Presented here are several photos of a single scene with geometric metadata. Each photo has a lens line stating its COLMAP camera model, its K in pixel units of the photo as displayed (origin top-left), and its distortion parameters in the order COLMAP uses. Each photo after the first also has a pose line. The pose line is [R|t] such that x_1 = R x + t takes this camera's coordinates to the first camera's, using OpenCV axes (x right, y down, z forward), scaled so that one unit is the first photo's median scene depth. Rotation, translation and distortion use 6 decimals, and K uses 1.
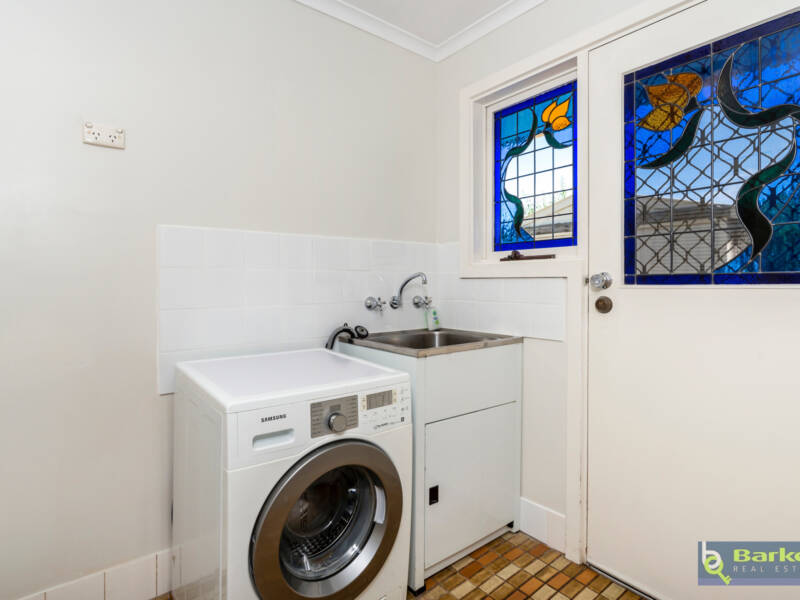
lens RADIAL K [[443.5, 0, 400.2], [0, 443.5, 300.3], [0, 0, 1]] dist [0.002910, -0.000515]
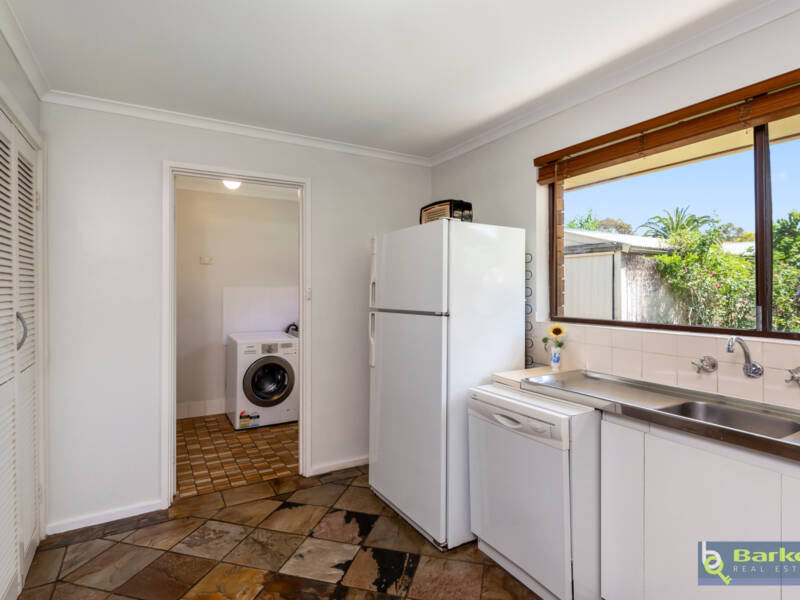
lens RADIAL K [[443.5, 0, 402.9], [0, 443.5, 293.8], [0, 0, 1]] dist [0.002910, -0.000515]
pose [[0.989863, 0.006813, -0.141863, 1.297532], [-0.010927, 0.999541, -0.028245, -0.074734], [0.141606, 0.029509, 0.989483, -2.166978]]
